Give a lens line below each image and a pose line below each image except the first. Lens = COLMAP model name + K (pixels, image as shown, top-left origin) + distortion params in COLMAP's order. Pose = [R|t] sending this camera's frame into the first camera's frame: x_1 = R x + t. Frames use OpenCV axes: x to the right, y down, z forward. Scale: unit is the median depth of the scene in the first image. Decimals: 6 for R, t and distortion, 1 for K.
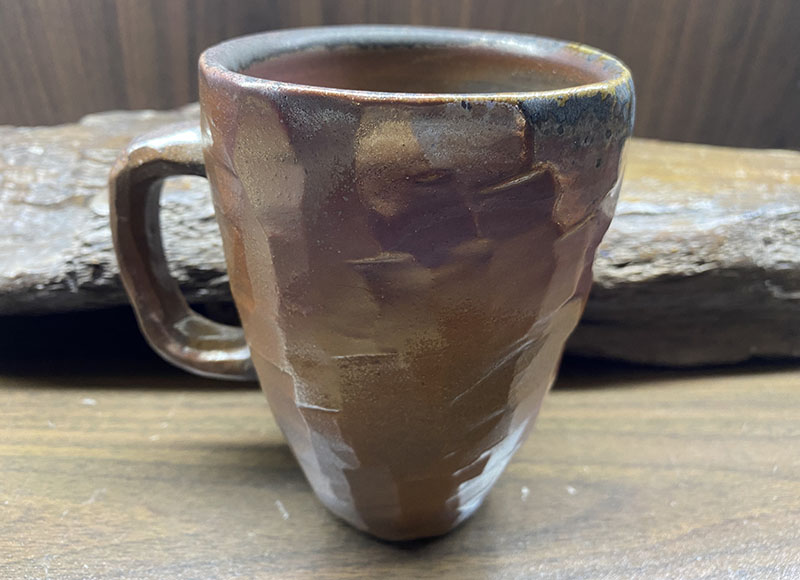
lens RADIAL K [[601.7, 0, 393.6], [0, 601.7, 293.3], [0, 0, 1]] dist [-0.032620, 0.011424]
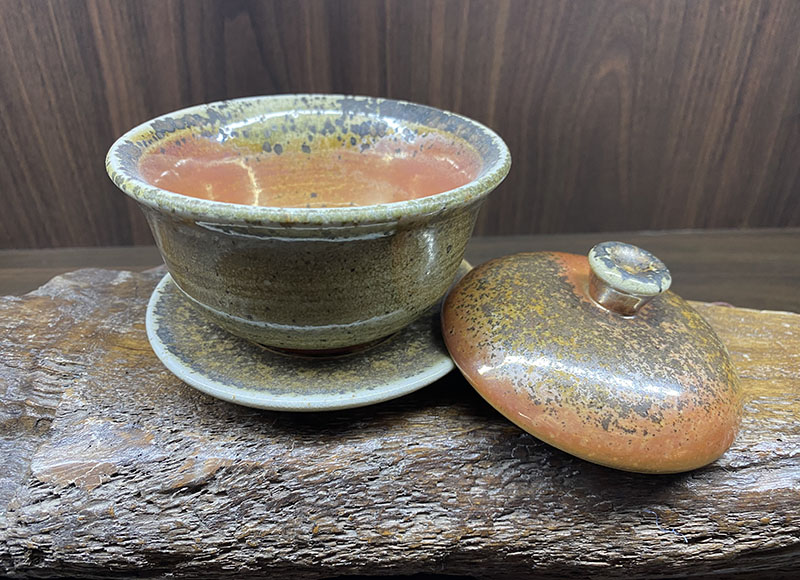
lens RADIAL K [[601.7, 0, 401.6], [0, 601.7, 267.5], [0, 0, 1]] dist [-0.032620, 0.011424]
pose [[0.999059, -0.013182, -0.041312, 0.033318], [0.012684, 0.999844, -0.012296, -0.393307], [0.041468, 0.011760, 0.999071, 0.208605]]
